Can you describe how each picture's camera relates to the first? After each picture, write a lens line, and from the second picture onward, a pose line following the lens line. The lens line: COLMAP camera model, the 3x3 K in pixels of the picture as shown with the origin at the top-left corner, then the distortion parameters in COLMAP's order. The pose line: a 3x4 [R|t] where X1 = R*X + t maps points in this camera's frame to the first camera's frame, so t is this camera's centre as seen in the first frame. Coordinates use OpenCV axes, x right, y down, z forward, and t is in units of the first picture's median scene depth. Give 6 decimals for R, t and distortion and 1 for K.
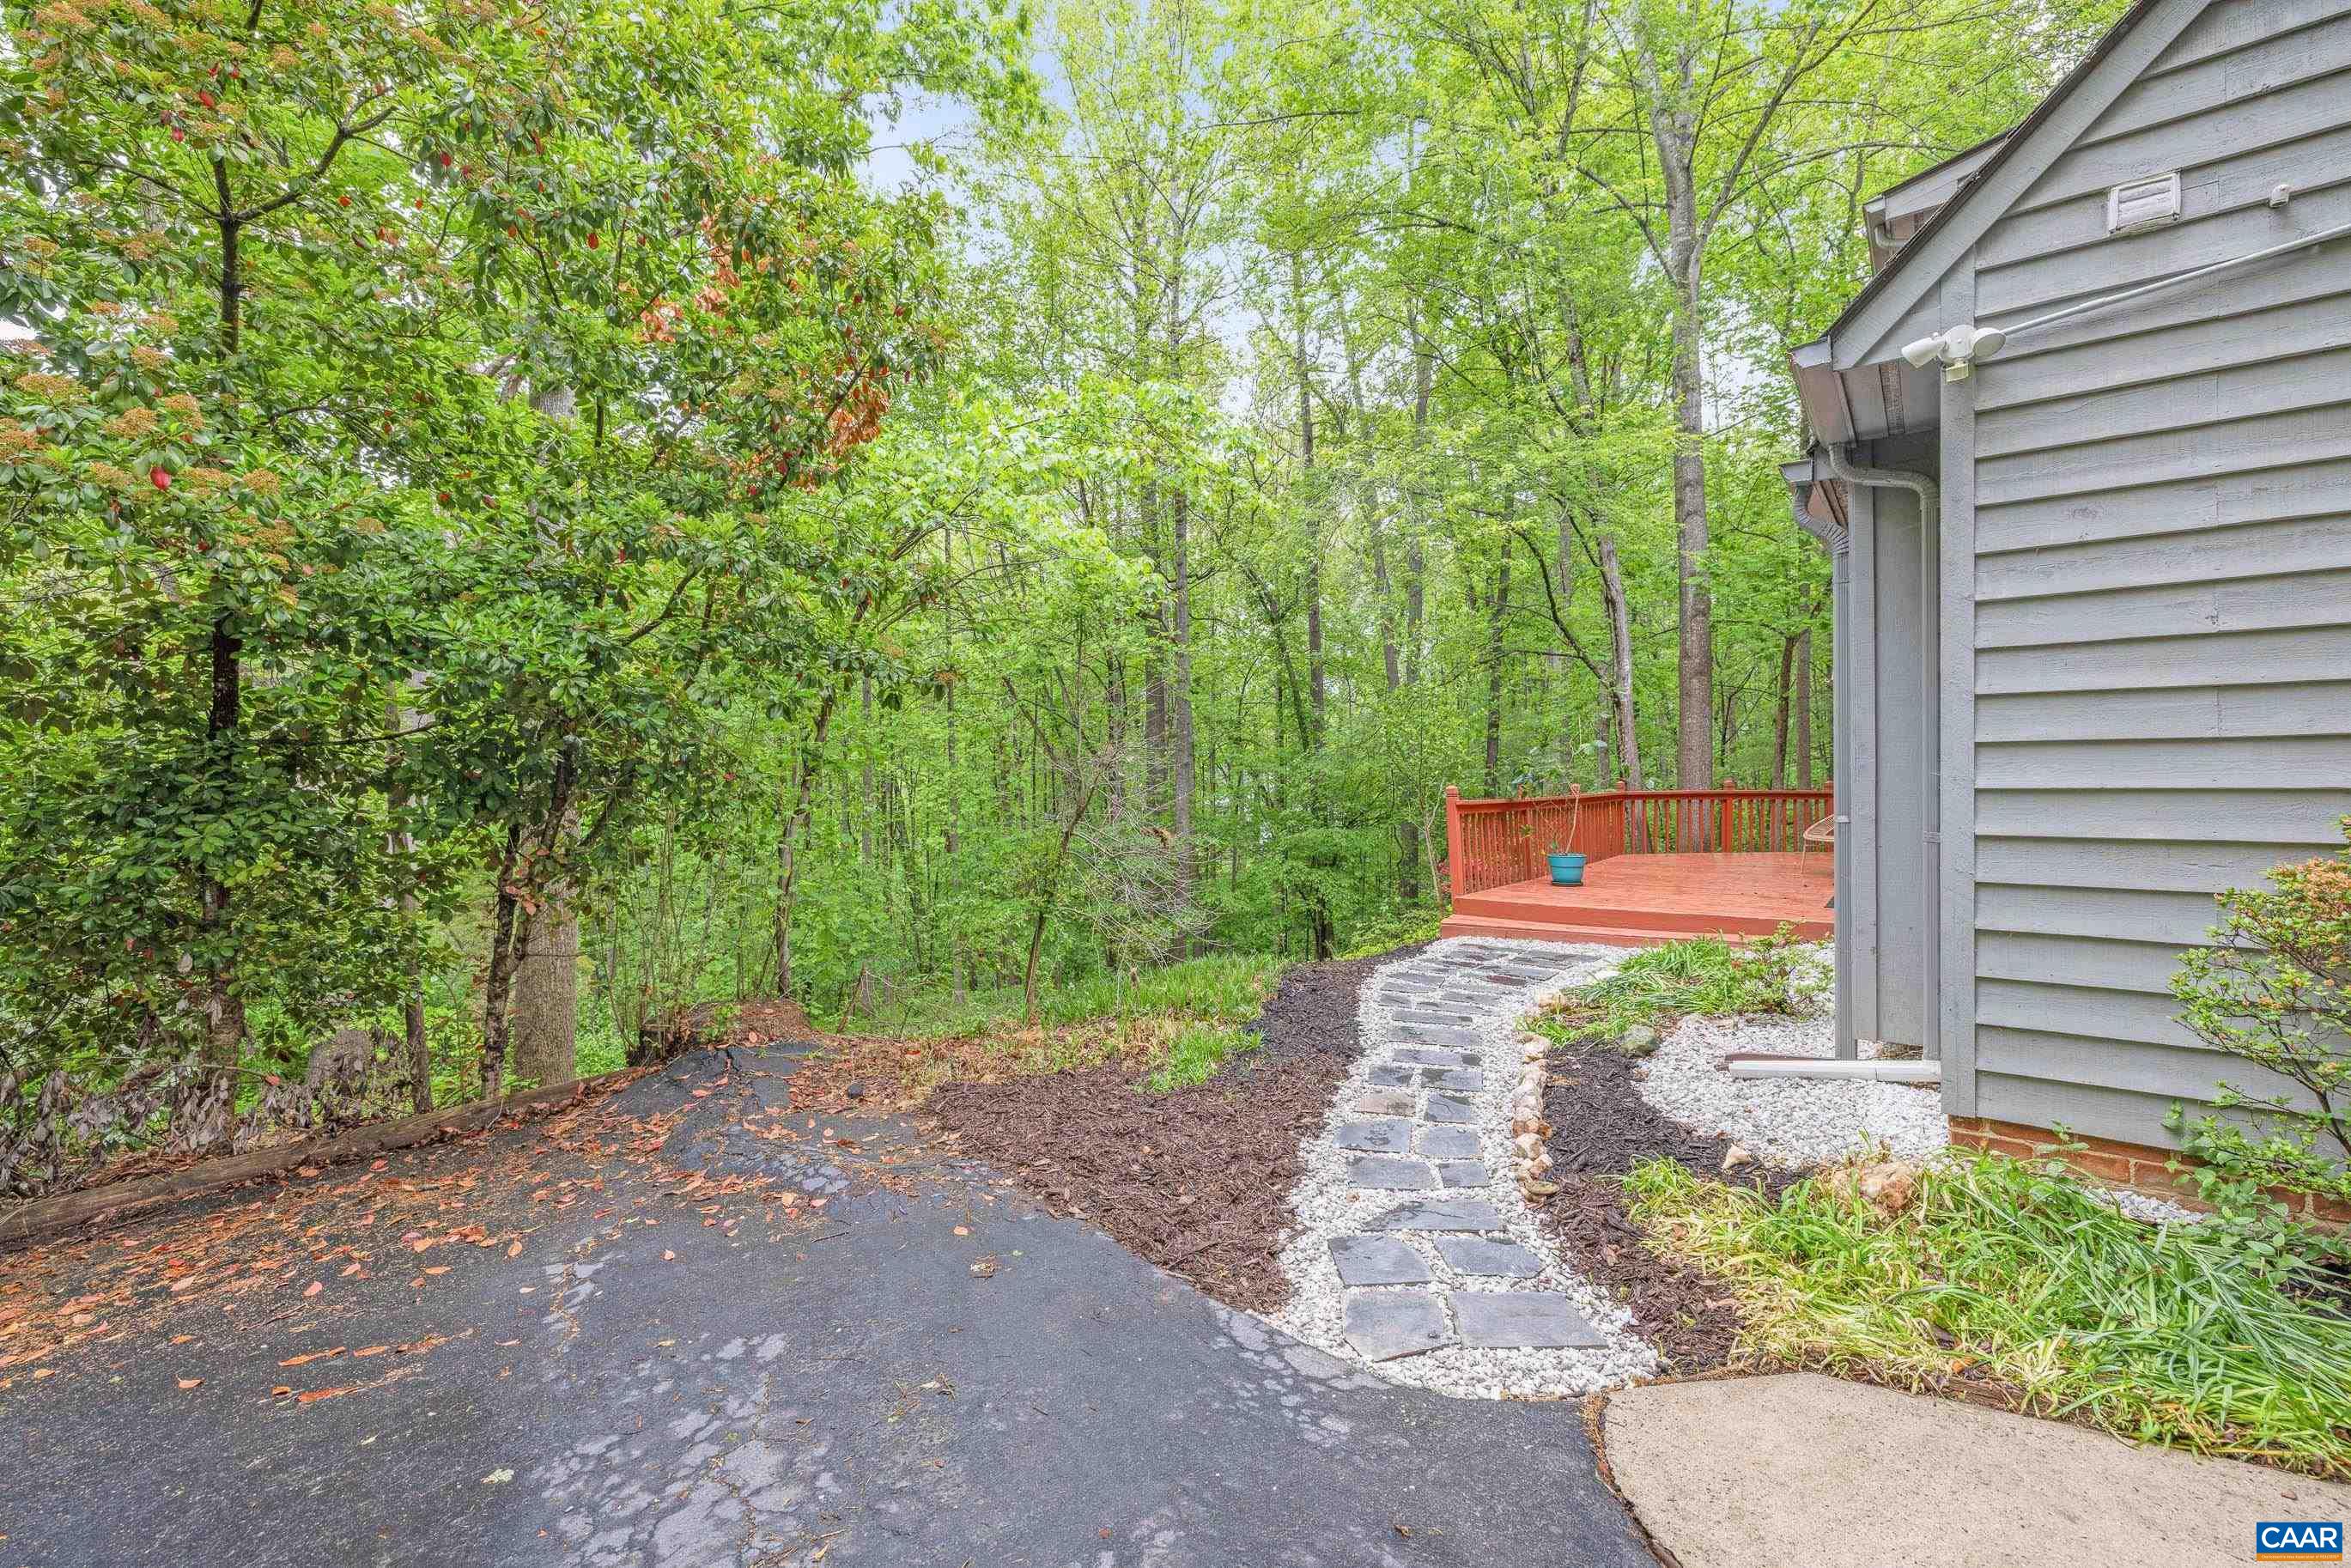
lens RADIAL K [[993.9, 0, 1182.9], [0, 993.9, 778.8], [0, 0, 1]] dist [0.002582, -0.000087]
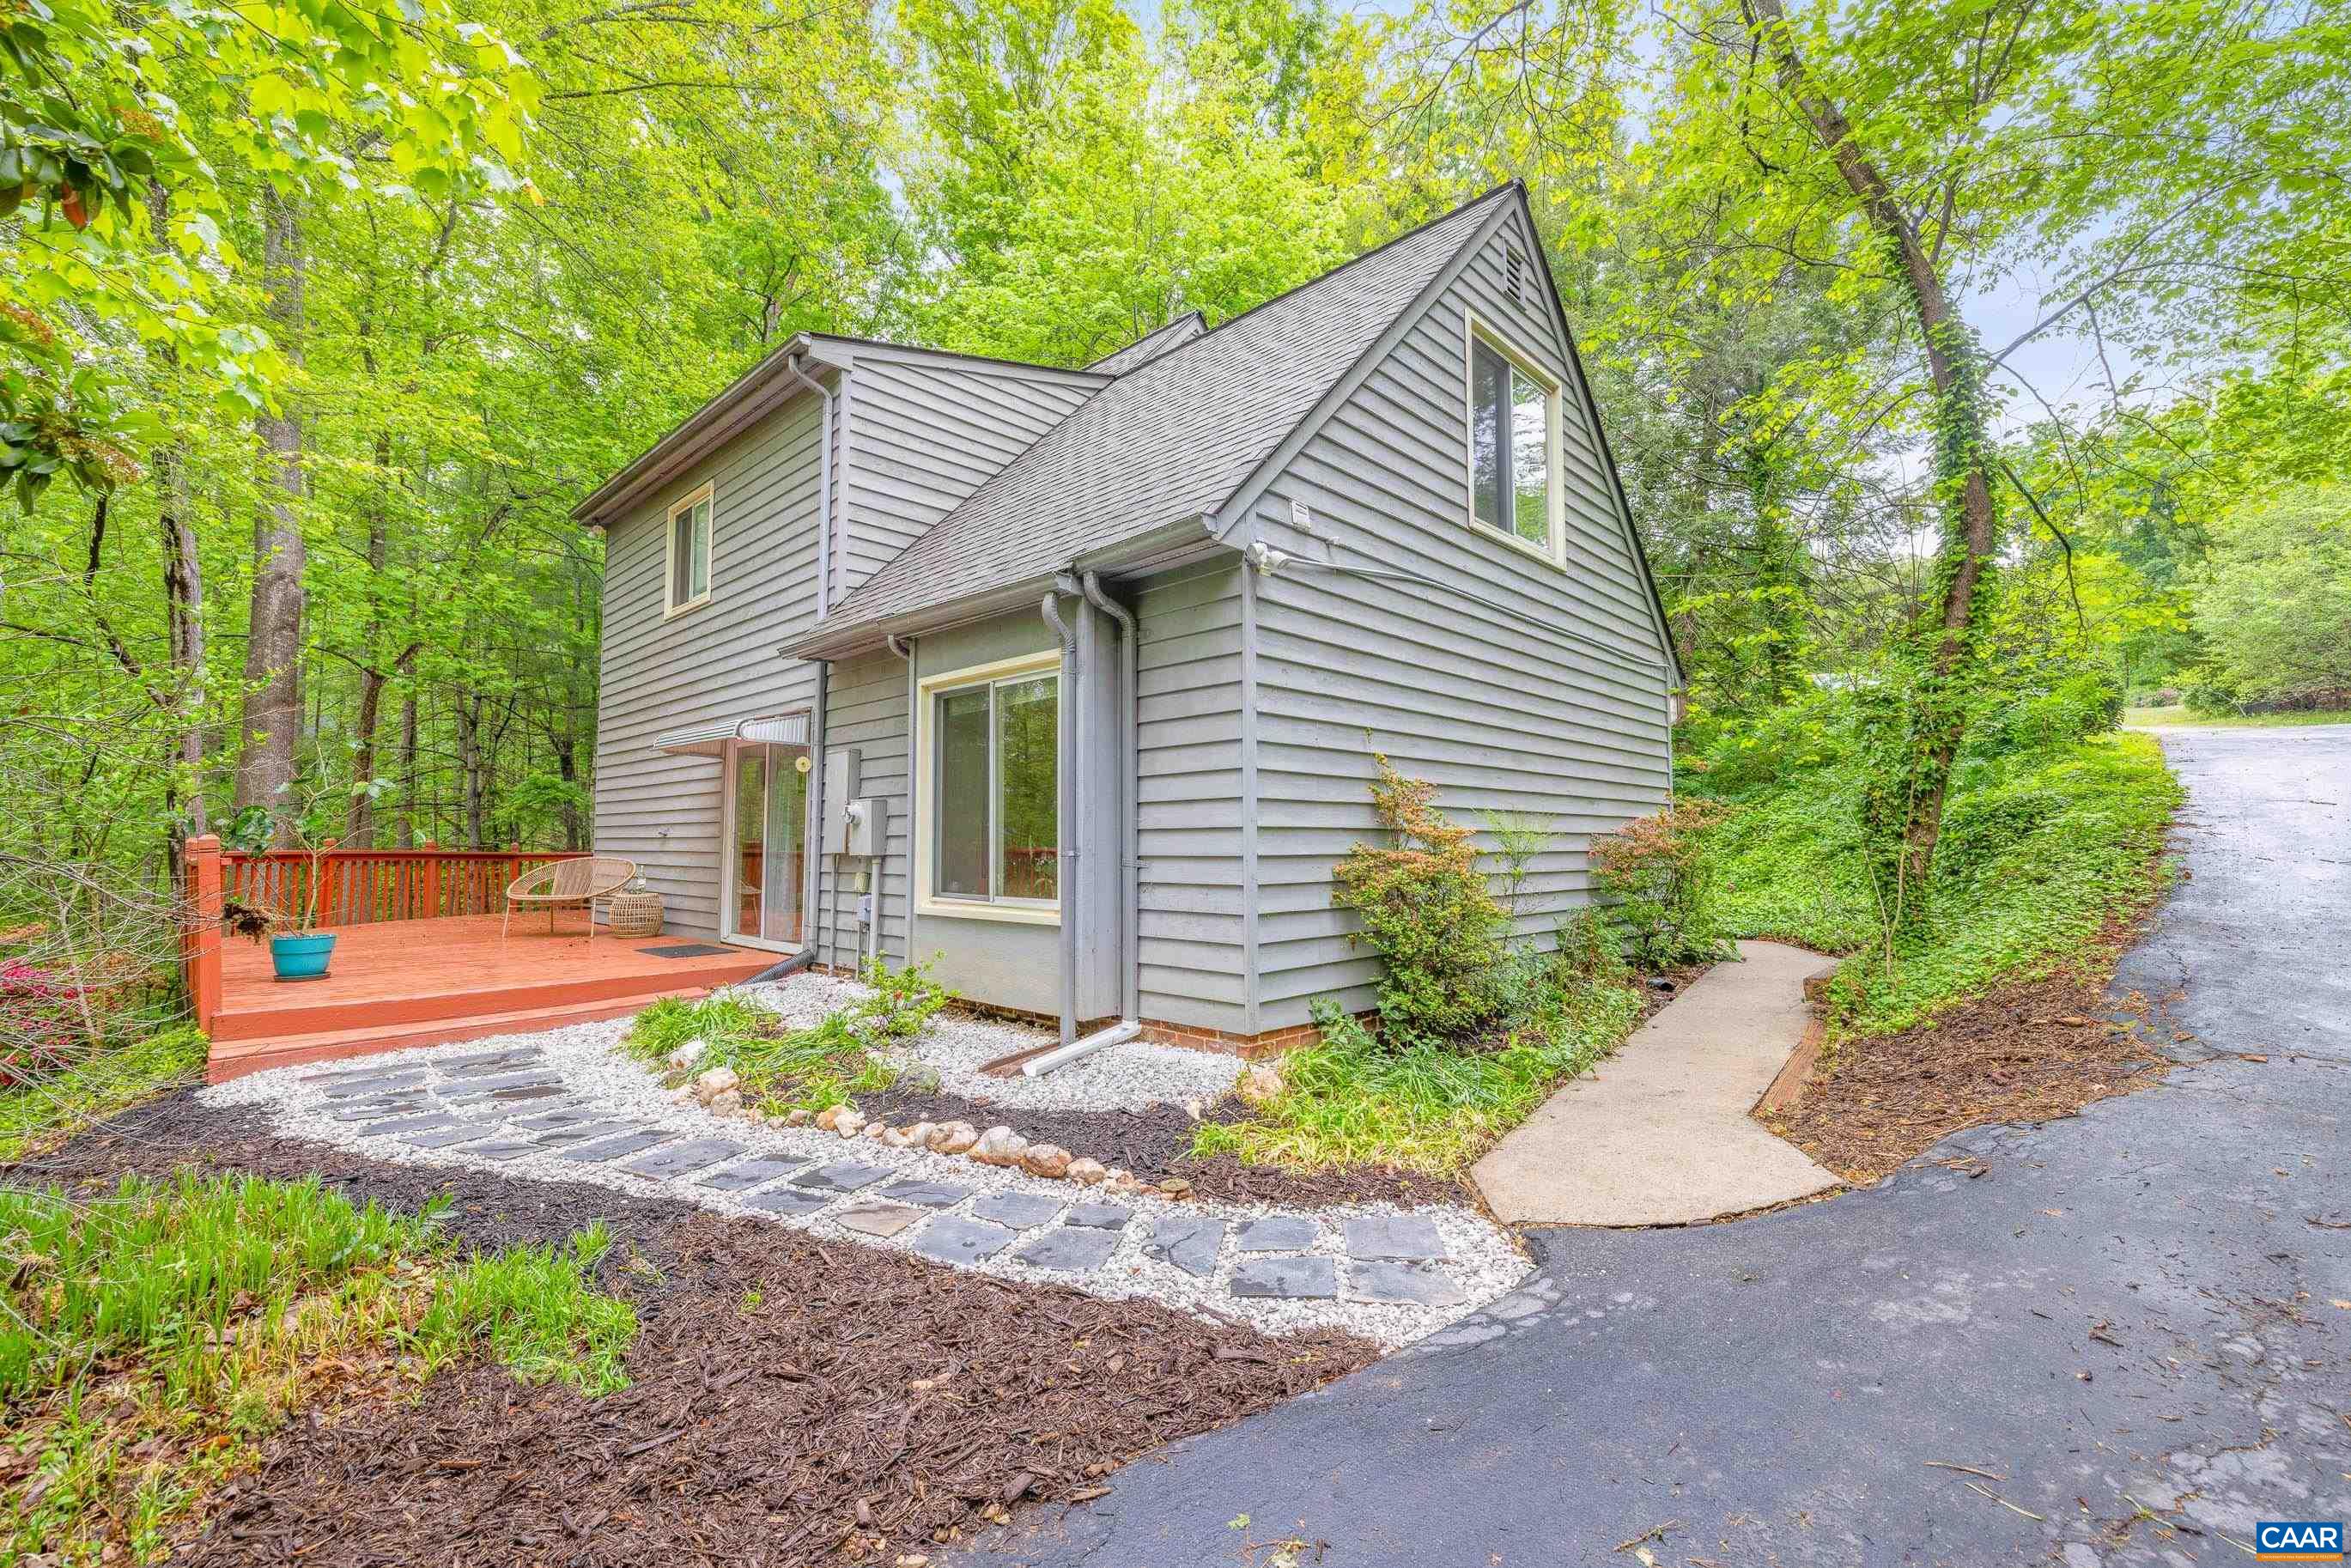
lens RADIAL K [[993.9, 0, 1181.7], [0, 993.9, 776.4], [0, 0, 1]] dist [0.002582, -0.000087]
pose [[0.121173, 0.069267, 0.990212, -0.762353], [0.001135, 0.997552, -0.069920, 0.037876], [-0.992631, 0.009596, 0.120798, 0.860944]]
